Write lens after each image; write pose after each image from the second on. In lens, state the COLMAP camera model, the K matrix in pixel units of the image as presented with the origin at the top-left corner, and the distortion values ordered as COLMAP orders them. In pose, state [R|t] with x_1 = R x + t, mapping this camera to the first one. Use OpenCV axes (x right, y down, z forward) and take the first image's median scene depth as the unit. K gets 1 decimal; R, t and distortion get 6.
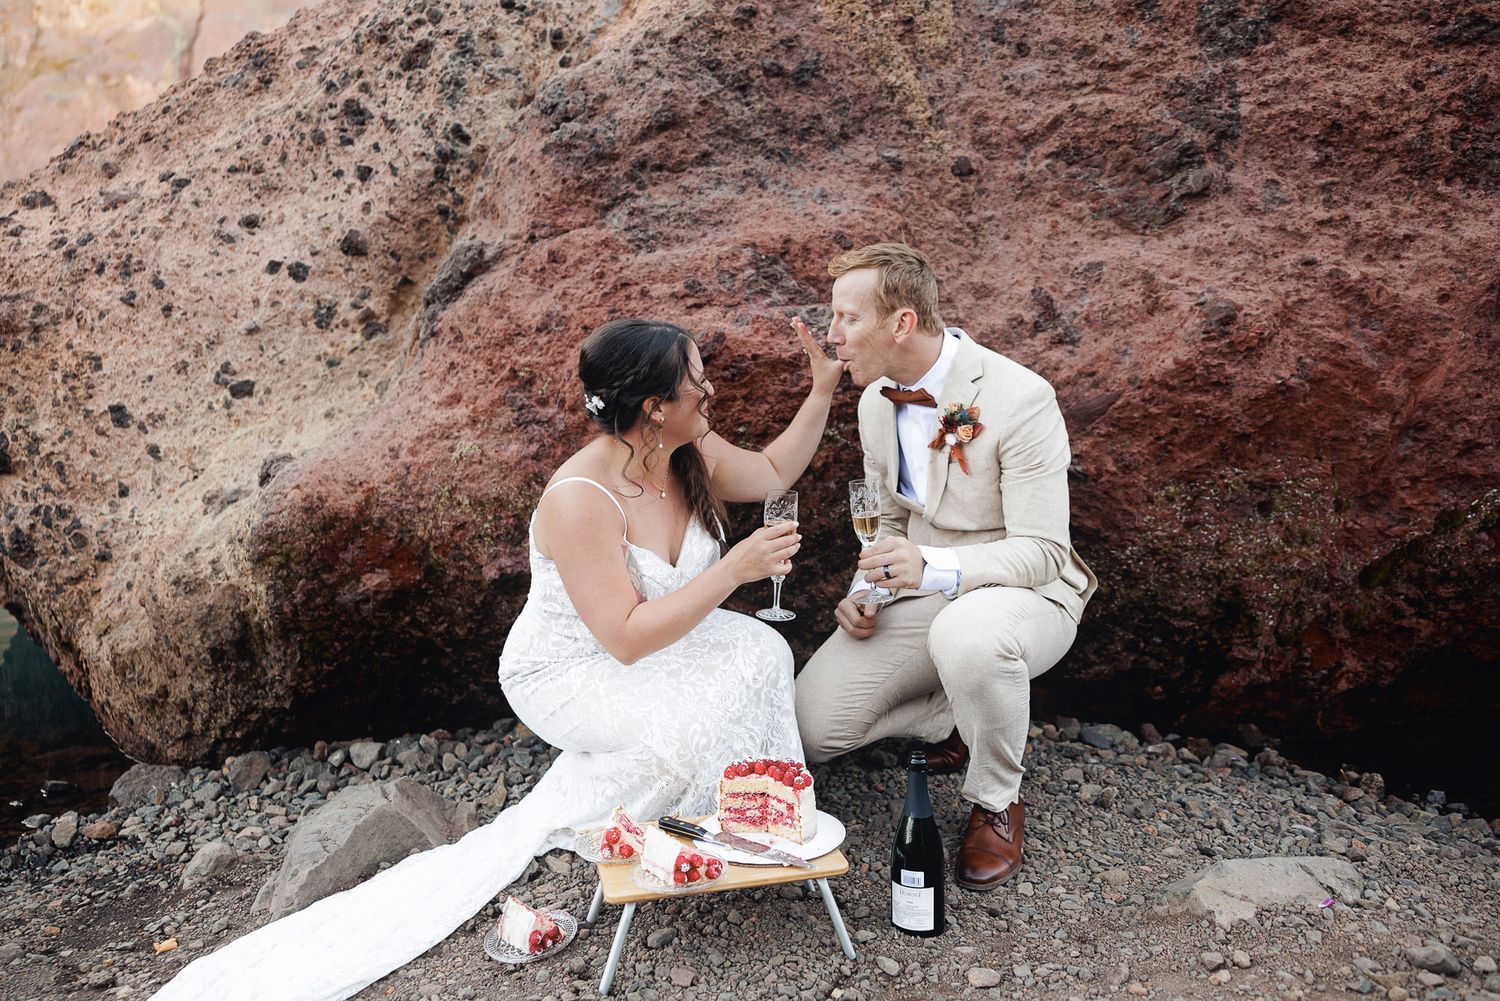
lens RADIAL K [[967.1, 0, 758.9], [0, 967.1, 503.5], [0, 0, 1]] dist [-0.002596, 0.002450]
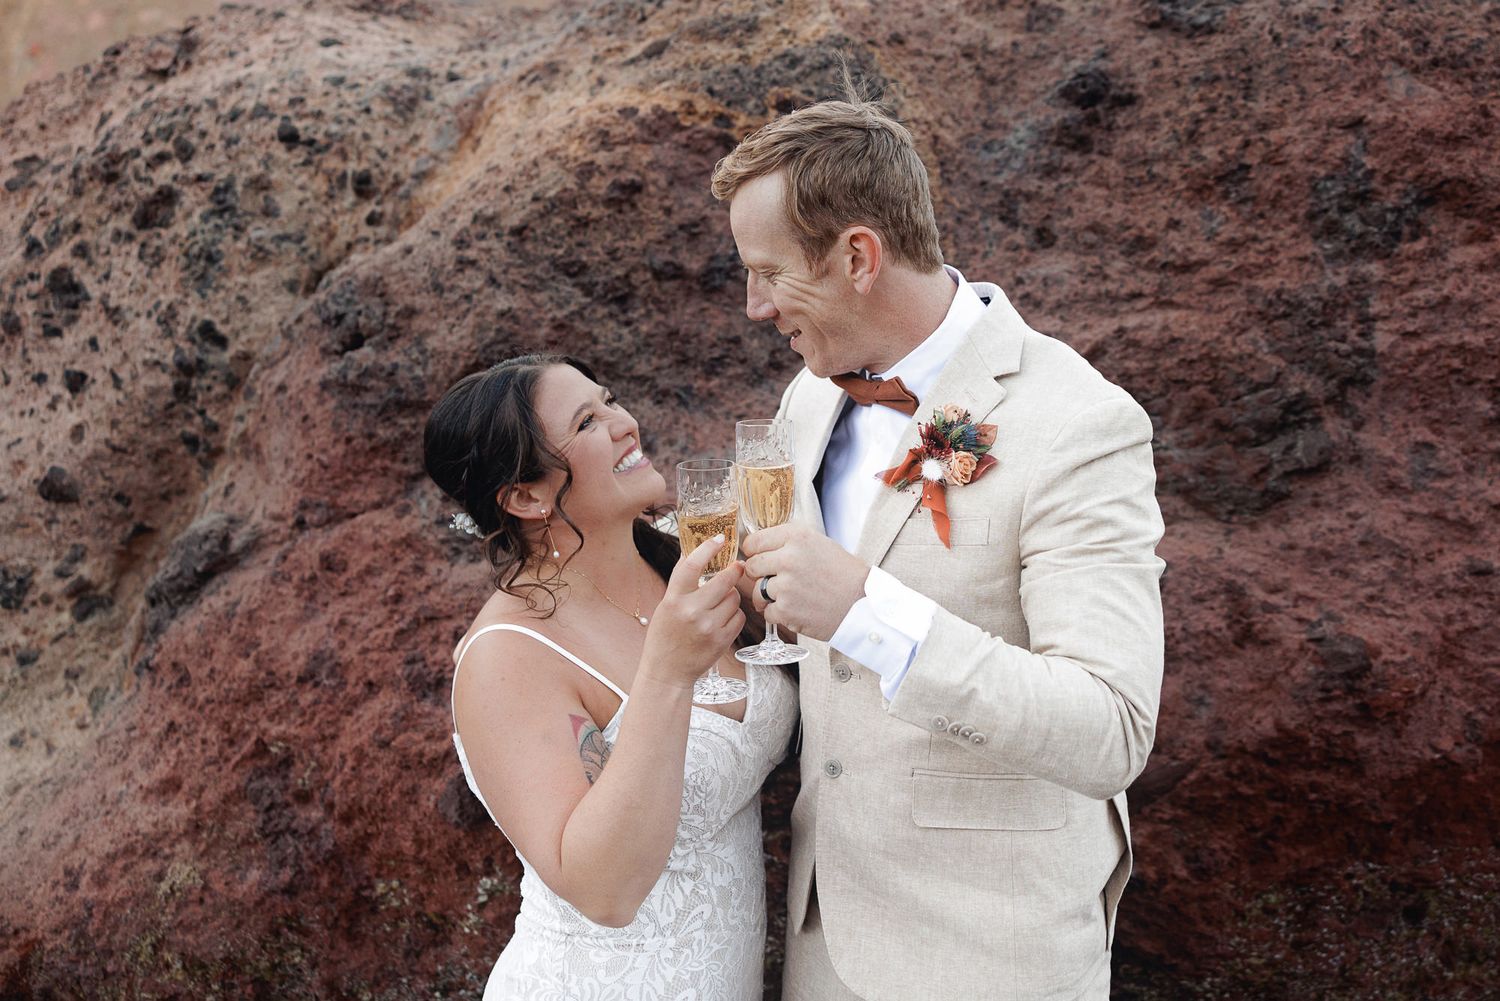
lens RADIAL K [[1220.3, 0, 742.9], [0, 1220.3, 497.9], [0, 0, 1]] dist [-0.001472, 0.004160]
pose [[0.999984, 0.004908, -0.002751, 0.069527], [-0.004962, 0.999787, -0.020046, -0.277163], [0.002652, 0.020059, 0.999795, 0.168193]]
